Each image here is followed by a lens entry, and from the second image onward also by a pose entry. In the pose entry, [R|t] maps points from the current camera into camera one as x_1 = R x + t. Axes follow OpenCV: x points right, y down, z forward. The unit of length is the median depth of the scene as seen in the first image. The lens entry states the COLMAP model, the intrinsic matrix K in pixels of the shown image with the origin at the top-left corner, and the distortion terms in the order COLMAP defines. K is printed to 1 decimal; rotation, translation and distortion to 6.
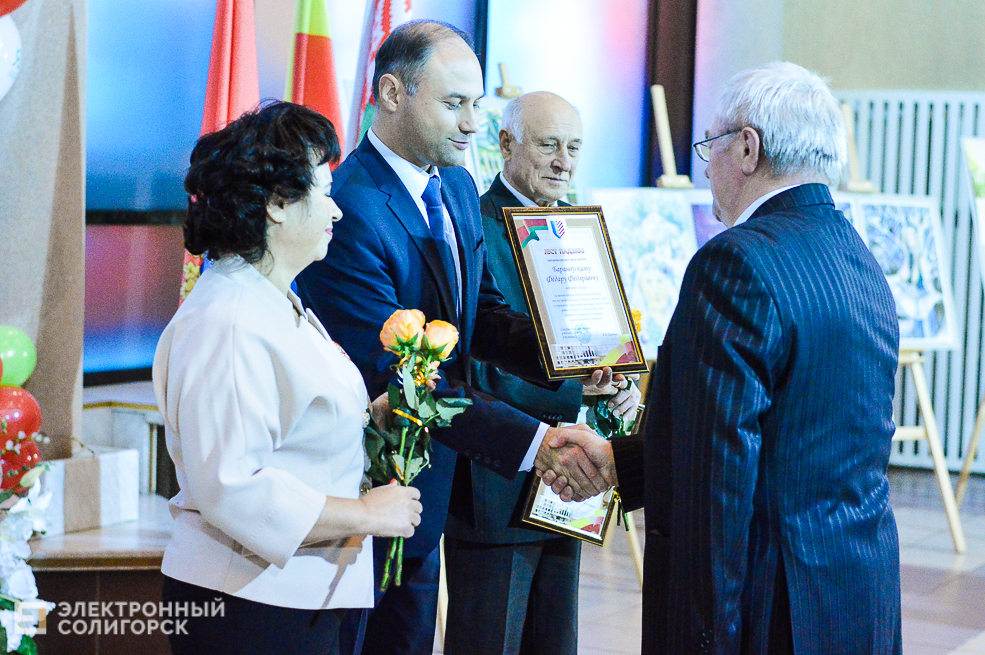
lens RADIAL K [[2210.5, 0, 489.4], [0, 2210.5, 324.5], [0, 0, 1]] dist [-0.026341, 0.000000]
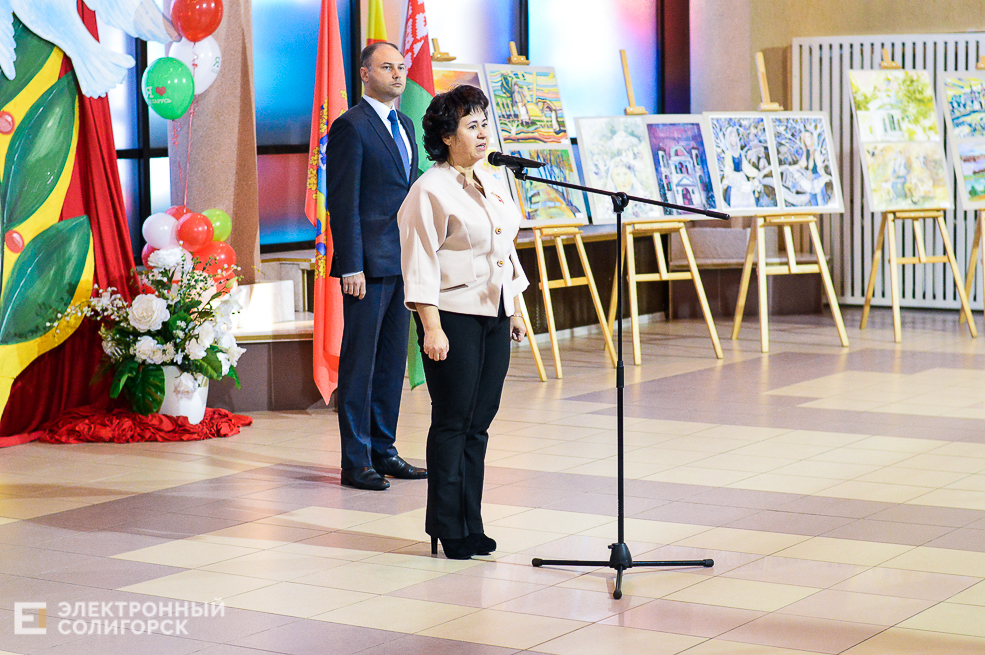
lens RADIAL K [[2210.5, 0, 495.2], [0, 2210.5, 328.2], [0, 0, 1]] dist [-0.026341, 0.000000]
pose [[0.994587, -0.041072, -0.095445, 0.128872], [0.043905, 0.998649, 0.027781, 0.041392], [0.094175, -0.031821, 0.995047, -0.566124]]
